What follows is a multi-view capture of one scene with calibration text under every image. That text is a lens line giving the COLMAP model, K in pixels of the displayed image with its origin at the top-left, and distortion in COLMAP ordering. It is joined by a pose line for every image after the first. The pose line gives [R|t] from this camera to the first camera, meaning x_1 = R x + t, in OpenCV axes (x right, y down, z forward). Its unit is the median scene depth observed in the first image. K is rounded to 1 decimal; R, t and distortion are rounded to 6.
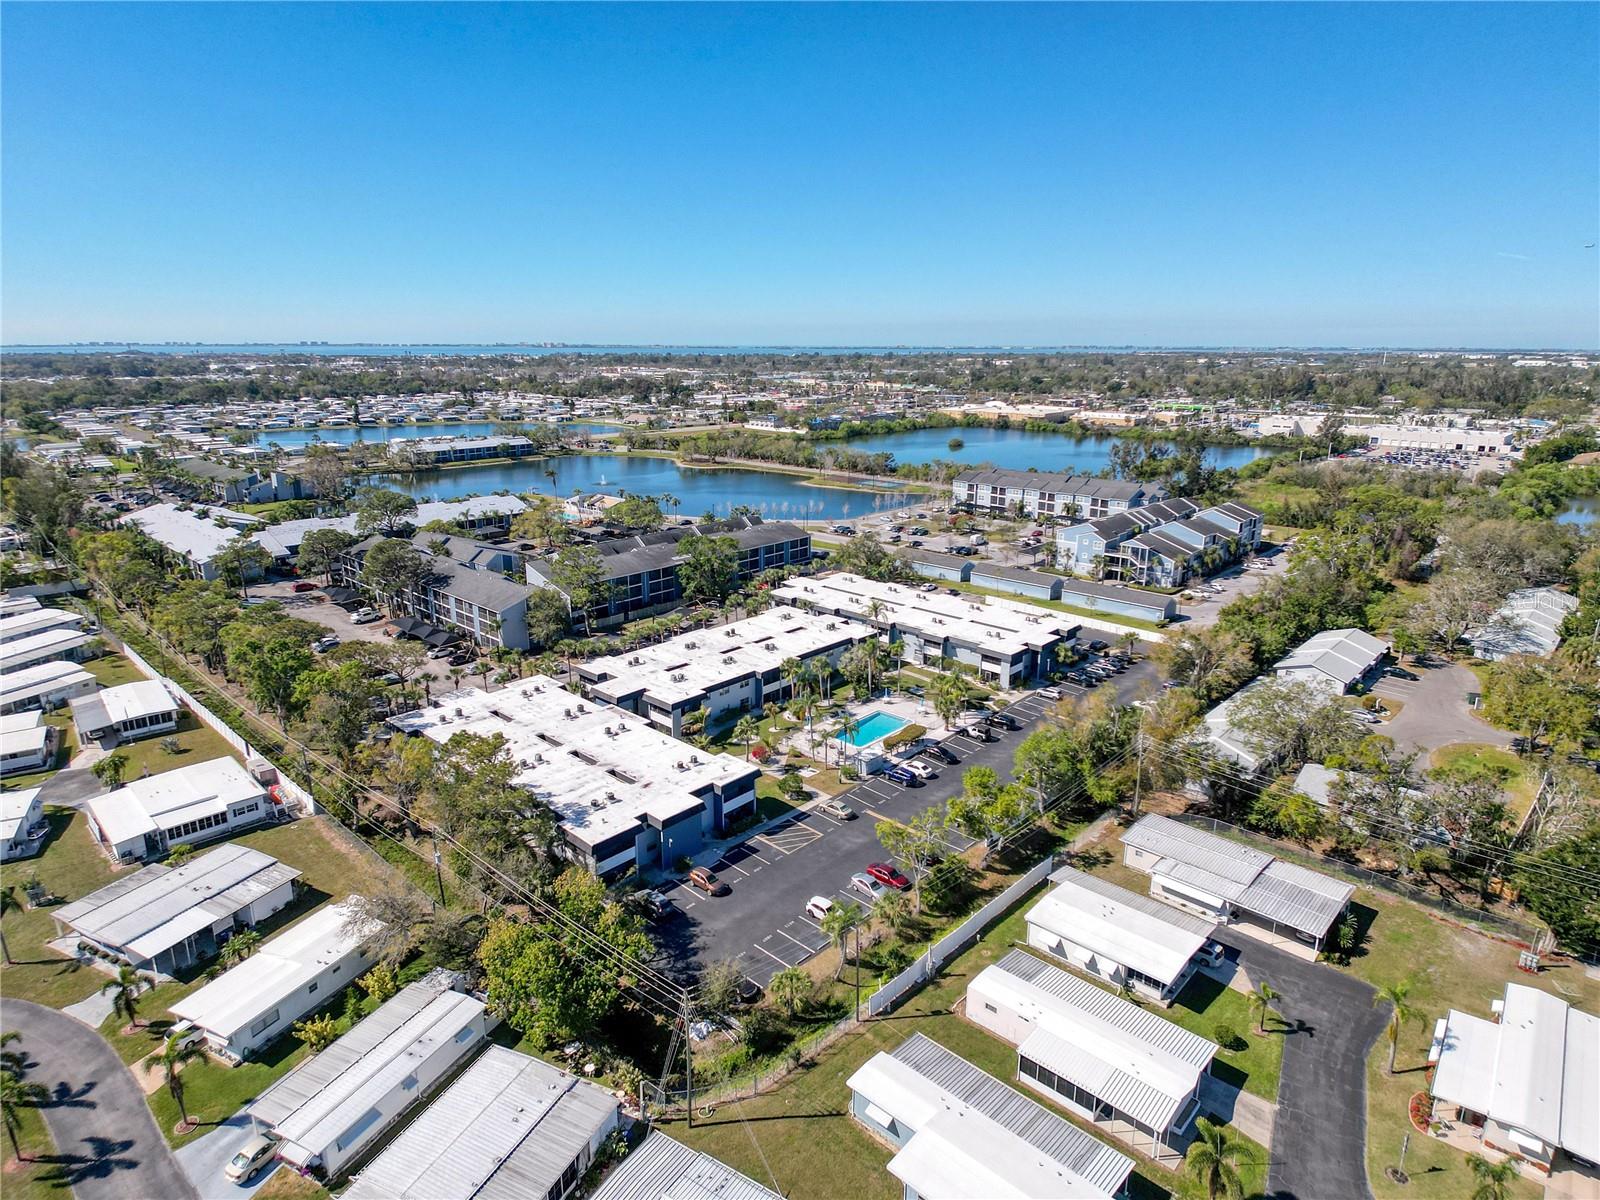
lens RADIAL K [[929.7, 0, 794.5], [0, 929.7, 595.9], [0, 0, 1]] dist [0.031869, -0.033223]
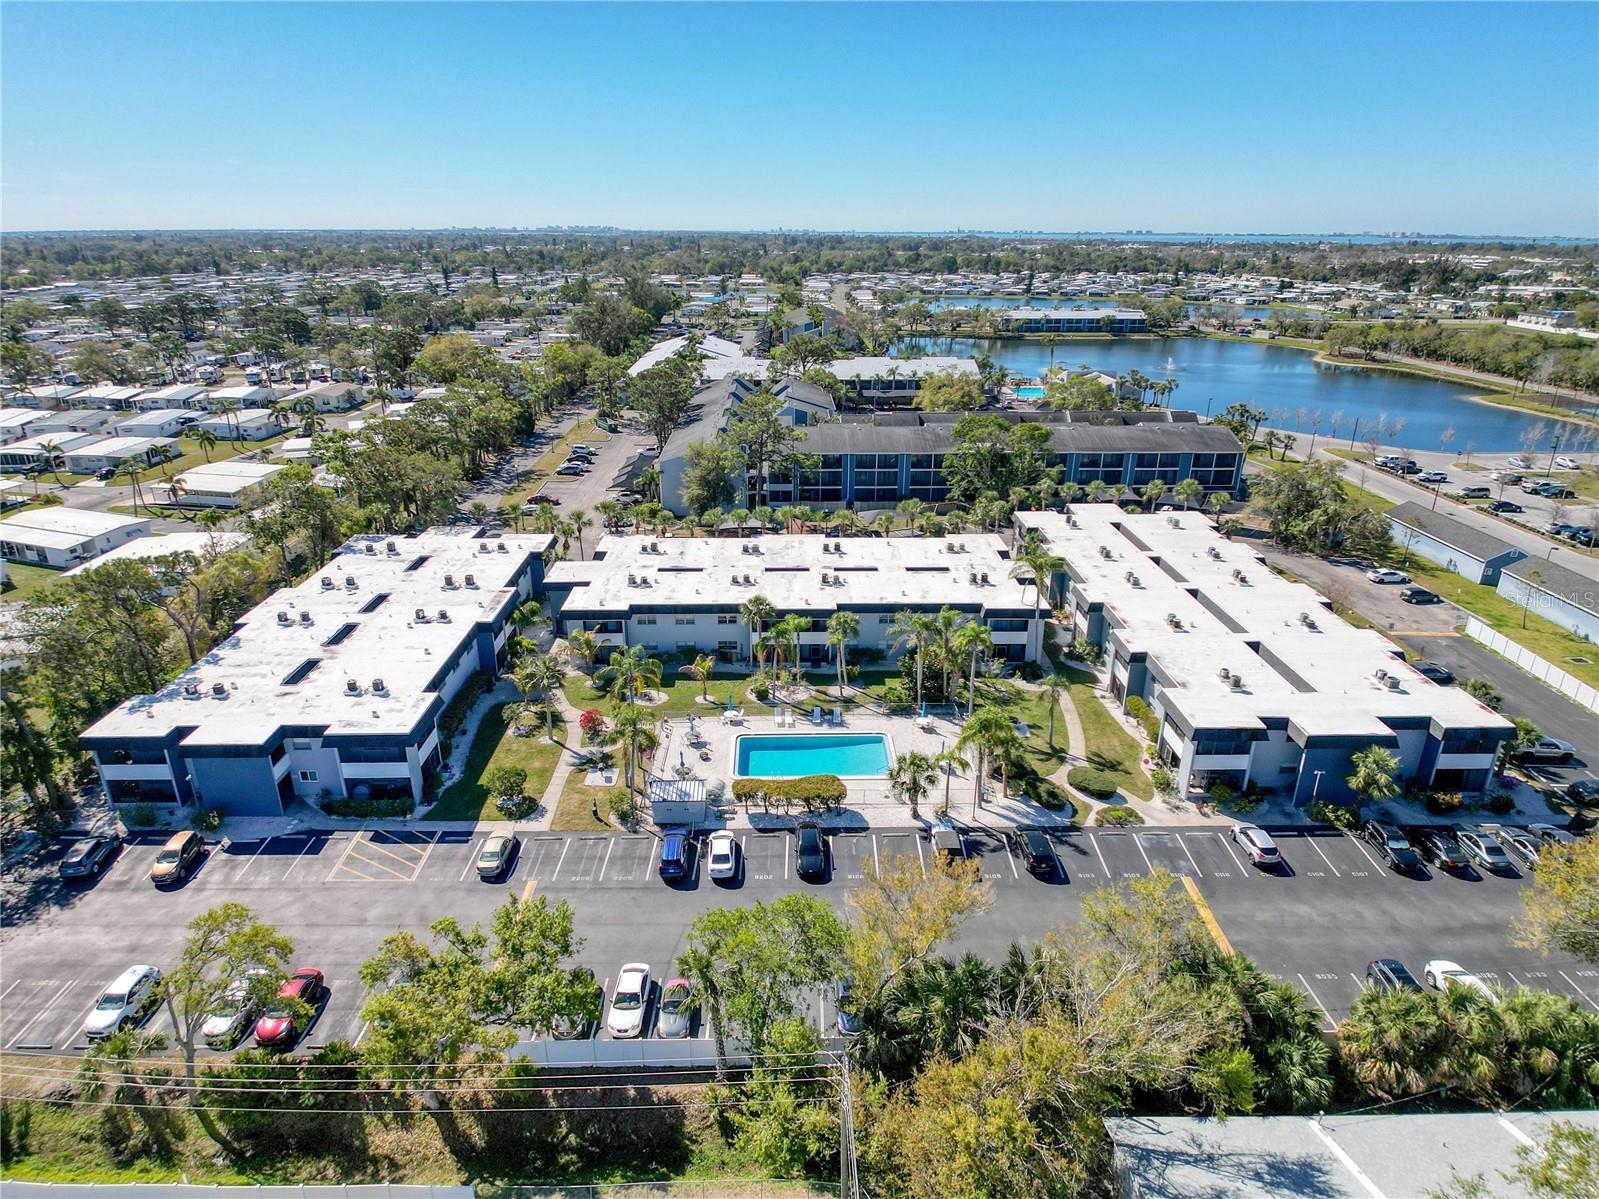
lens RADIAL K [[929.1, 0, 794.0], [0, 929.1, 595.4], [0, 0, 1]] dist [0.031869, -0.033223]
pose [[0.696826, 0.261779, -0.667762, 0.354305], [-0.190224, 0.965126, 0.179849, -0.040413], [0.691555, 0.001701, 0.722322, 0.496309]]
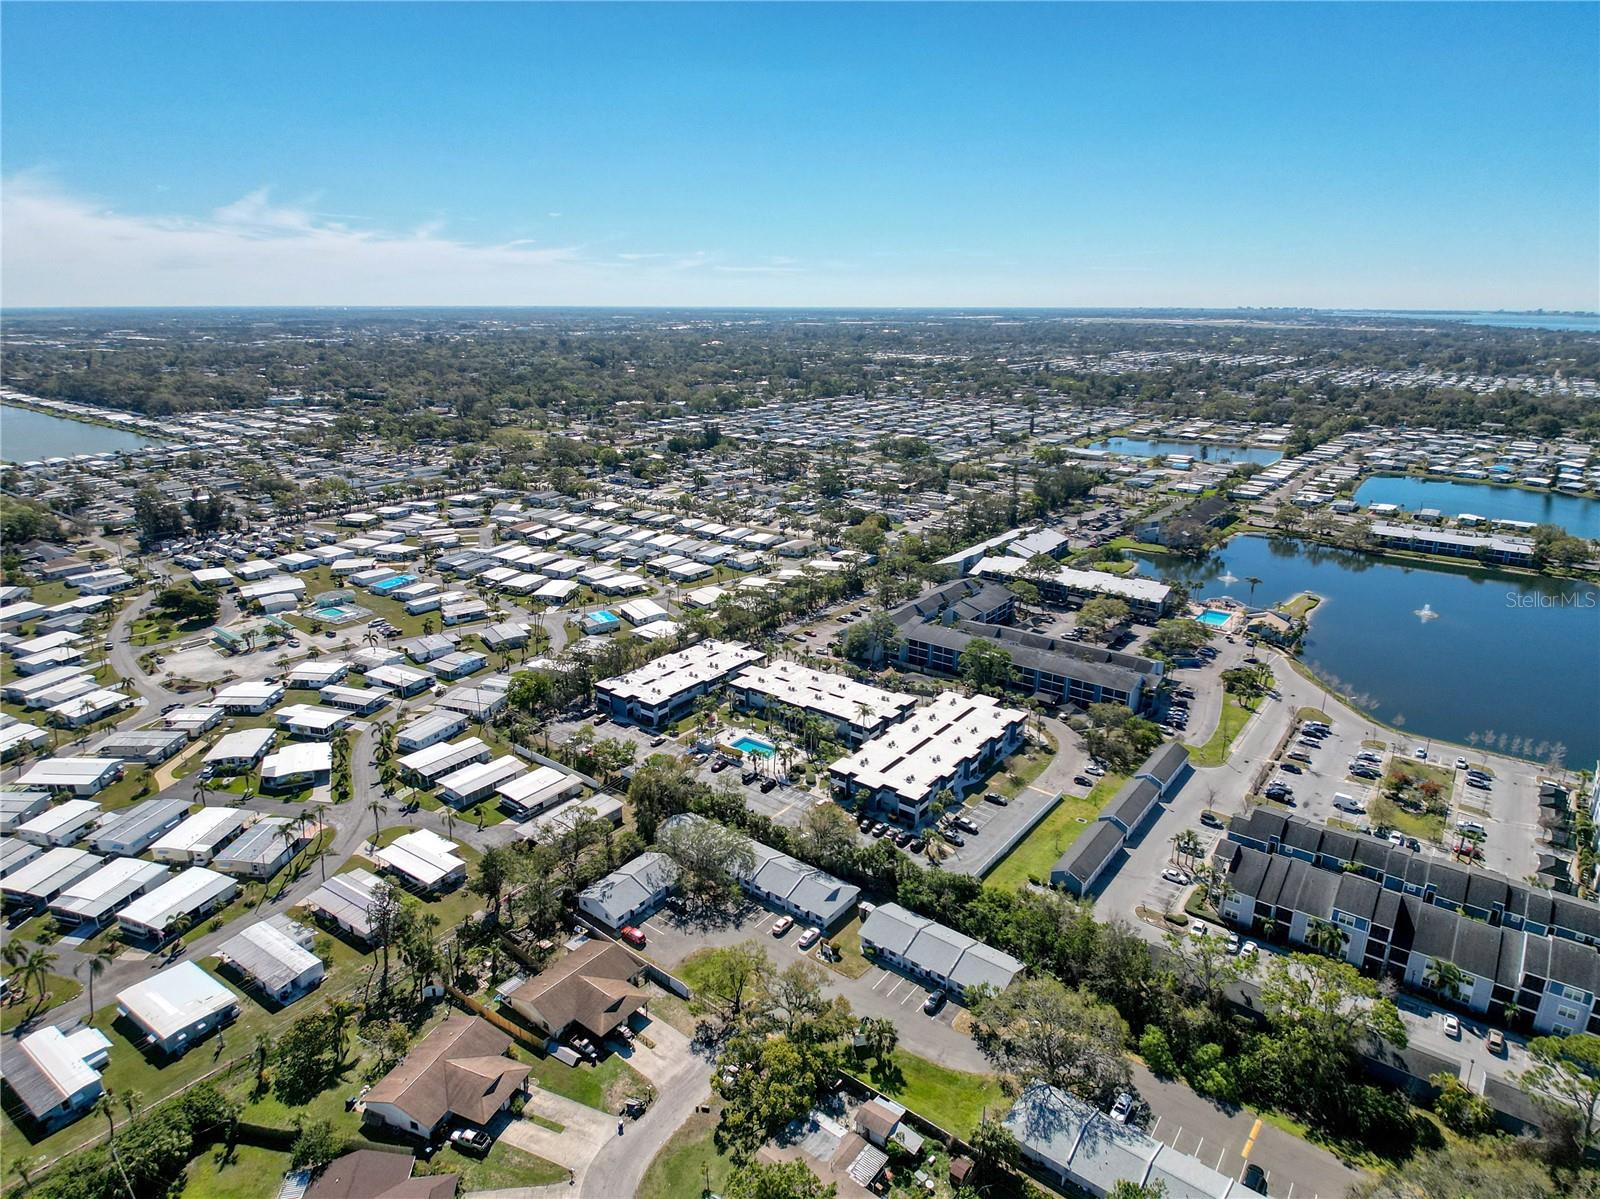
lens RADIAL K [[929.7, 0, 794.5], [0, 929.7, 595.4], [0, 0, 1]] dist [0.031869, -0.033223]
pose [[0.096626, 0.296206, -0.950224, 1.387980], [-0.264735, 0.927950, 0.262343, -0.499722], [0.959468, 0.226208, 0.168080, 0.602730]]
